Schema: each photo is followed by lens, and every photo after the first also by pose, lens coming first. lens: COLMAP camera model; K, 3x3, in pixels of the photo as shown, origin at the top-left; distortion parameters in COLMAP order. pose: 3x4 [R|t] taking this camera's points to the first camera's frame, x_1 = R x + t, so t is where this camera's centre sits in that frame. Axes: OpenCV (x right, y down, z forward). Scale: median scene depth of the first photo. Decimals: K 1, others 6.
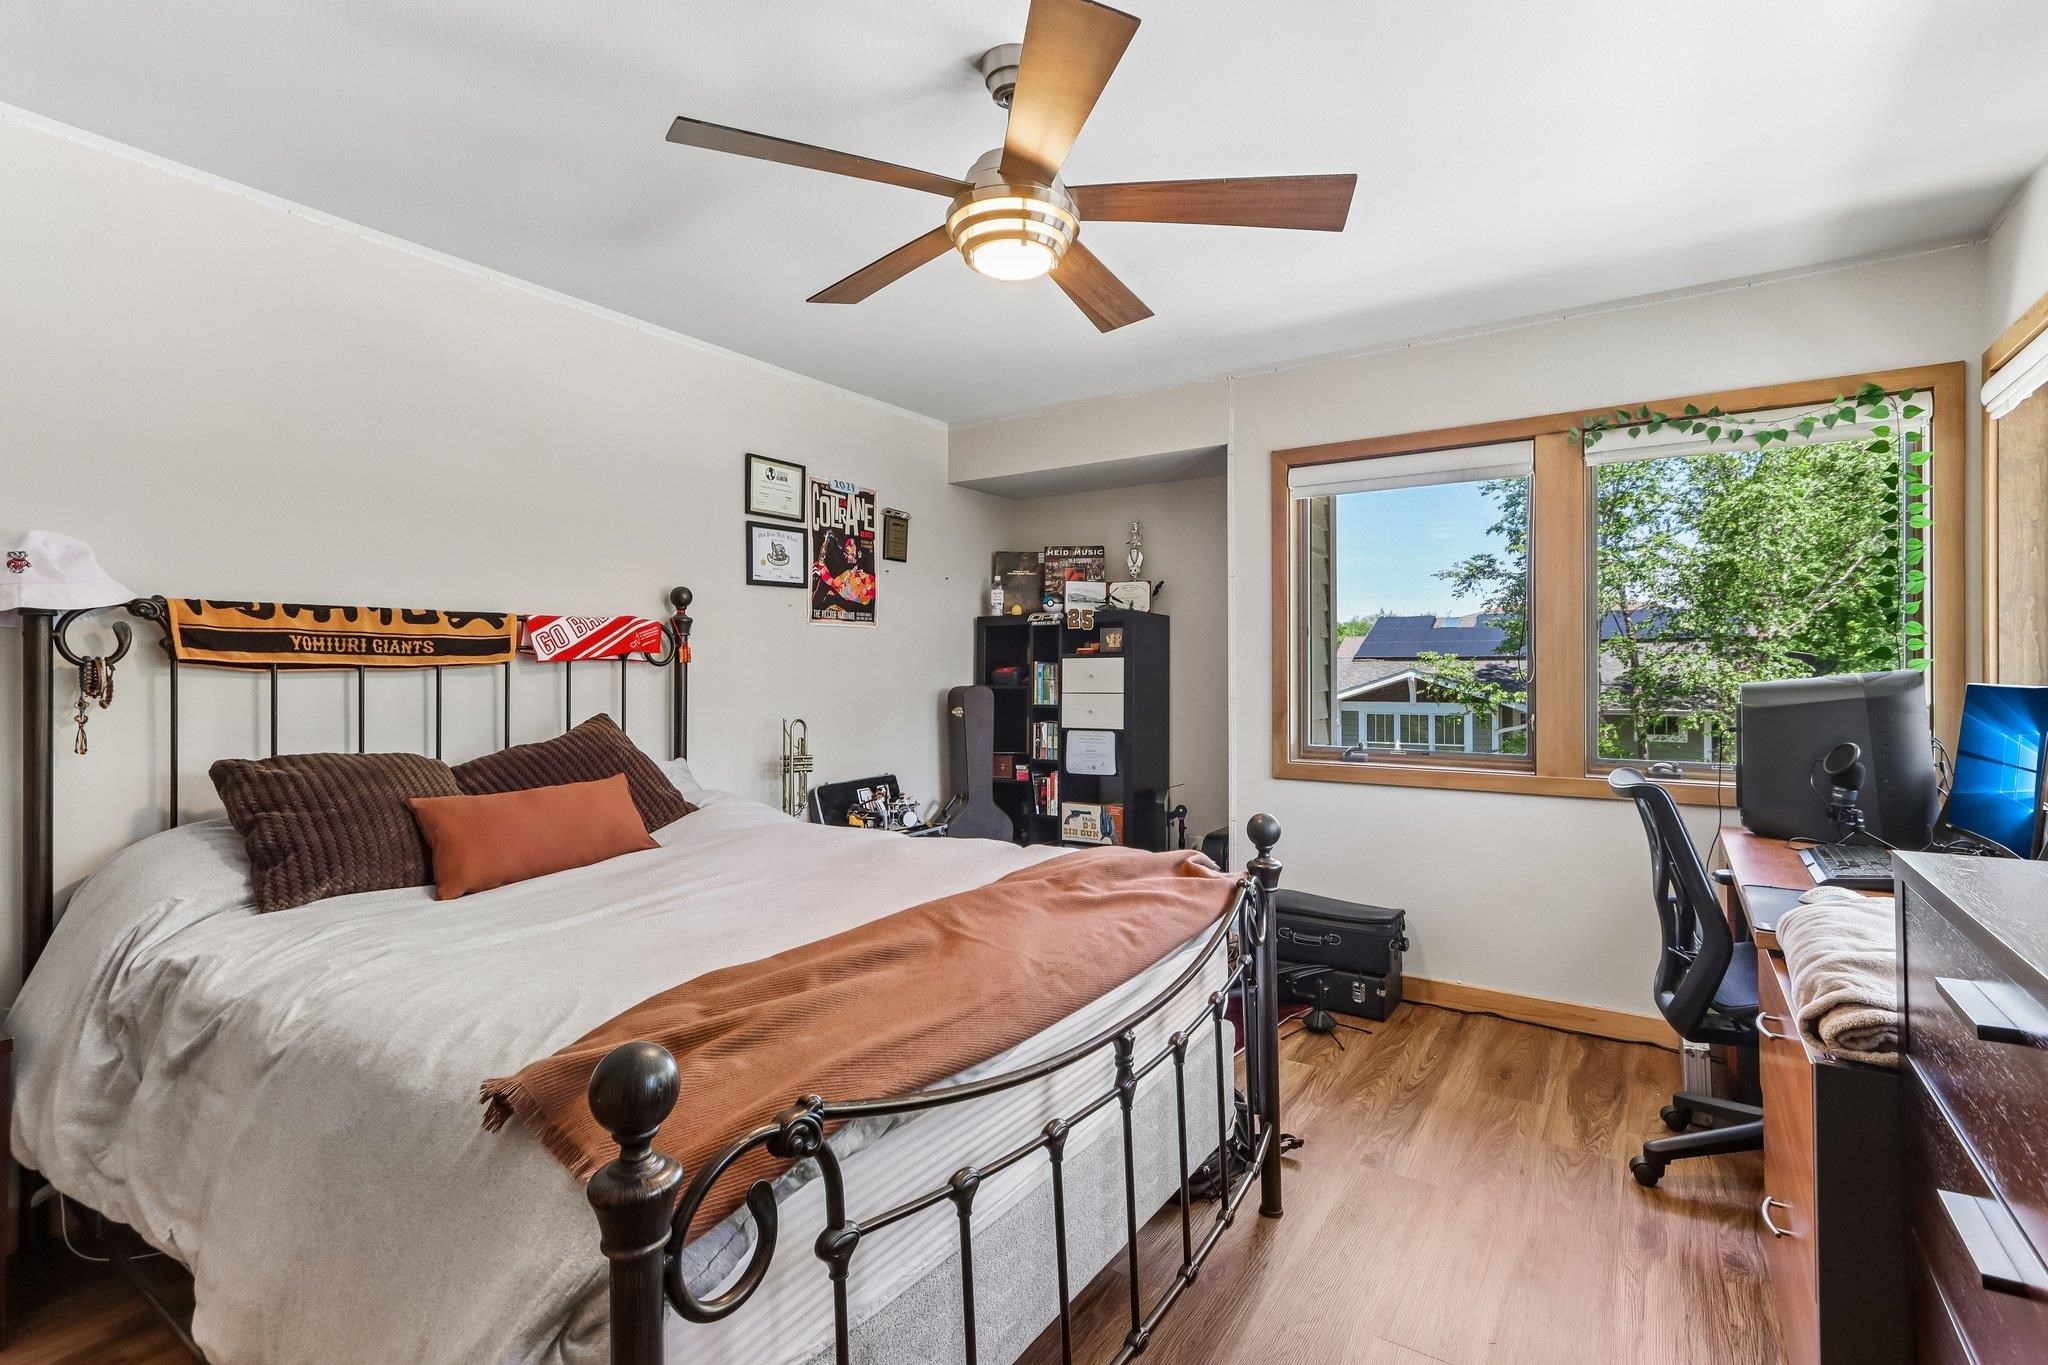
lens RADIAL K [[962.5, 0, 1032.4], [0, 962.5, 679.5], [0, 0, 1]] dist [-0.002814, 0.000272]
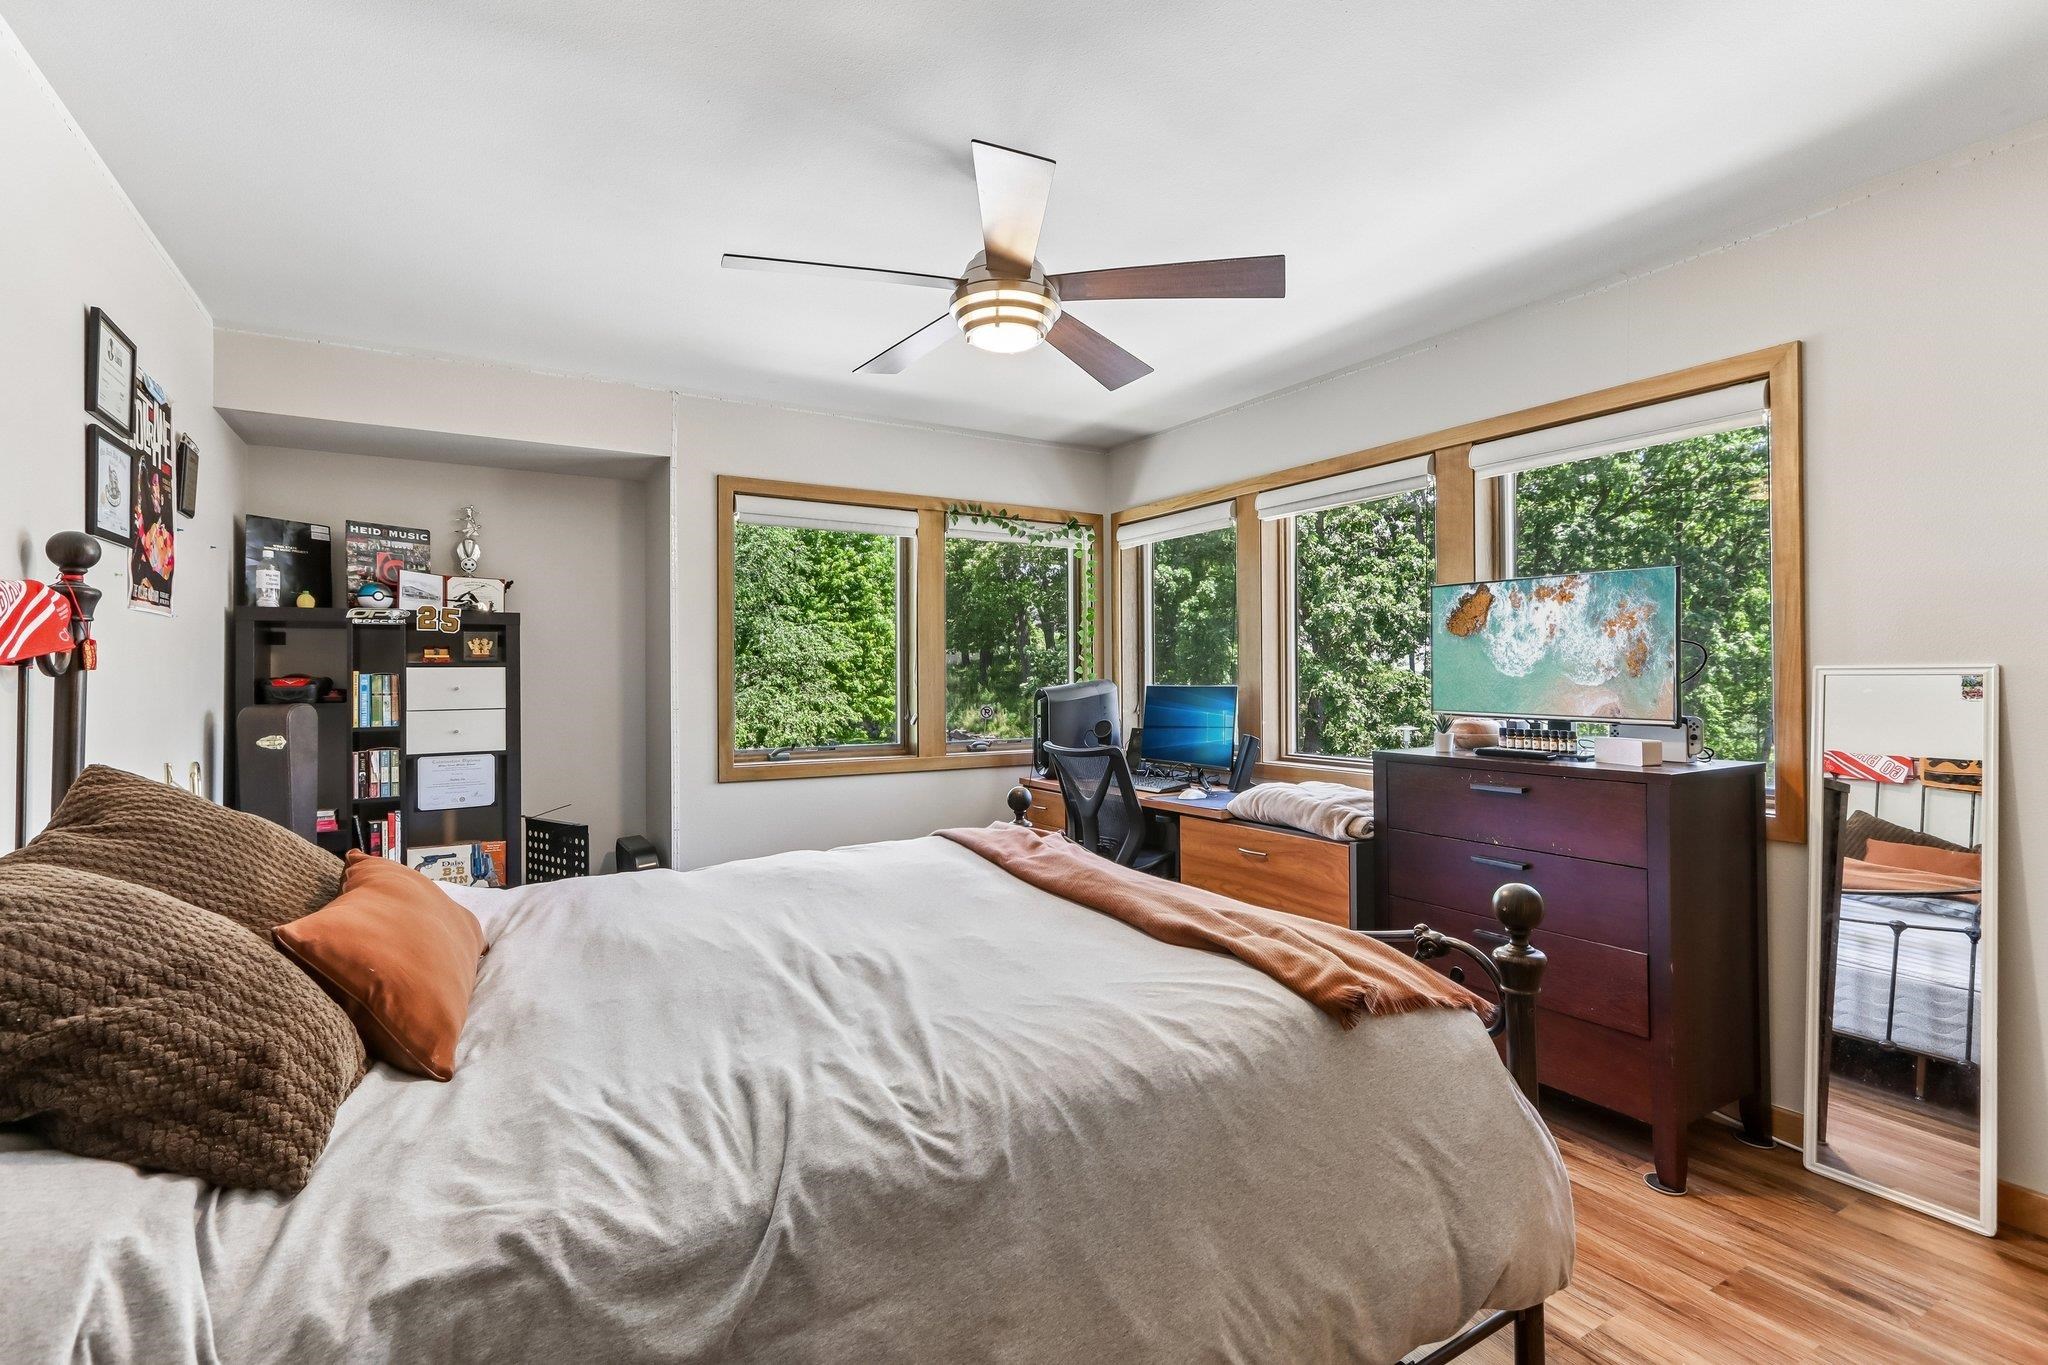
lens RADIAL K [[962.5, 0, 1032.4], [0, 962.5, 679.5], [0, 0, 1]] dist [-0.002814, 0.000272]
pose [[0.418925, -0.001737, 0.908019, -0.488657], [0.013521, 0.999899, -0.004325, -0.001617], [-0.907920, 0.014089, 0.418906, 0.207810]]
